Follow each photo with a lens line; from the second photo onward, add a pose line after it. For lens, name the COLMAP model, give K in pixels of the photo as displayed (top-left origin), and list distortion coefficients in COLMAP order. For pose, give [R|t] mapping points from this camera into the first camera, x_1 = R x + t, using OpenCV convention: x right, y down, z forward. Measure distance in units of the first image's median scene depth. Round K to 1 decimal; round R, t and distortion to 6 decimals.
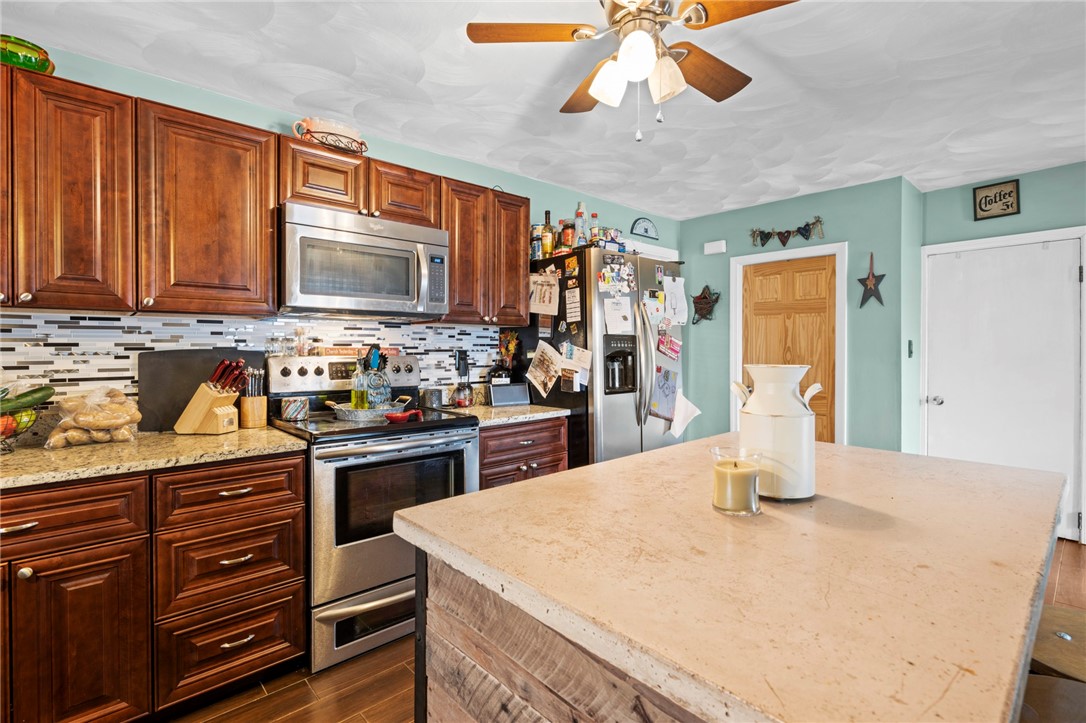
lens RADIAL K [[500.3, 0, 542.5], [0, 500.3, 351.5], [0, 0, 1]] dist [-0.005658, 0.002112]
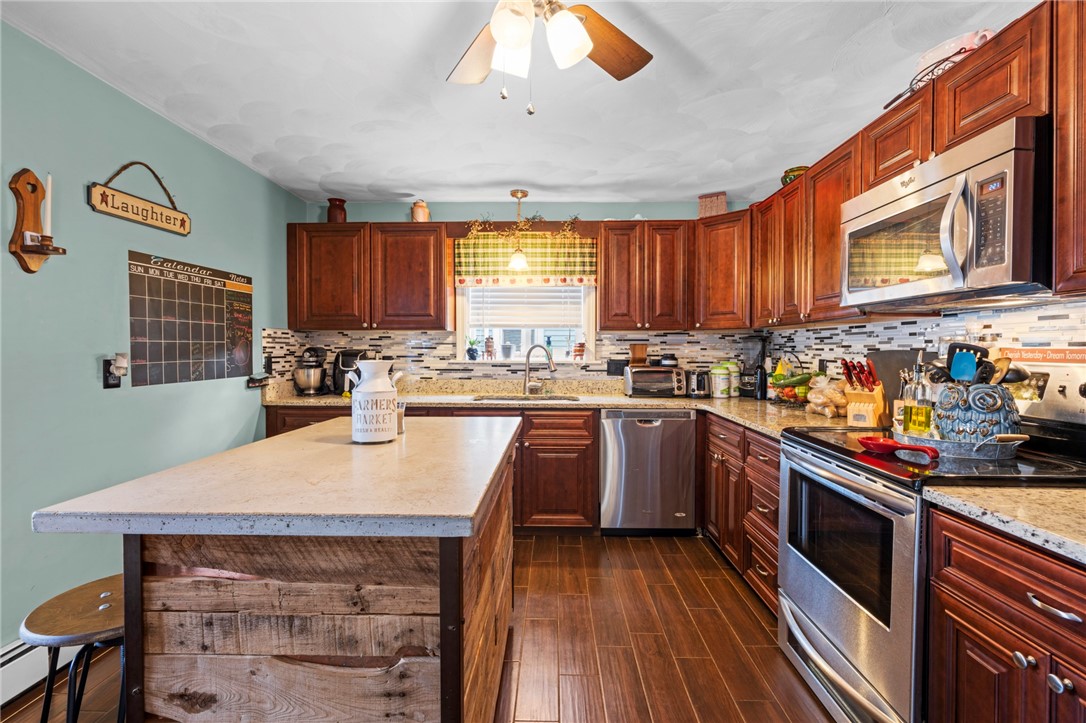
lens RADIAL K [[500.3, 0, 542.6], [0, 500.3, 356.8], [0, 0, 1]] dist [-0.005658, 0.002112]
pose [[-0.681850, 0.004096, -0.731480, 0.636950], [-0.018632, 0.999563, 0.022964, -0.000178], [0.731255, 0.029287, -0.681476, 1.227368]]
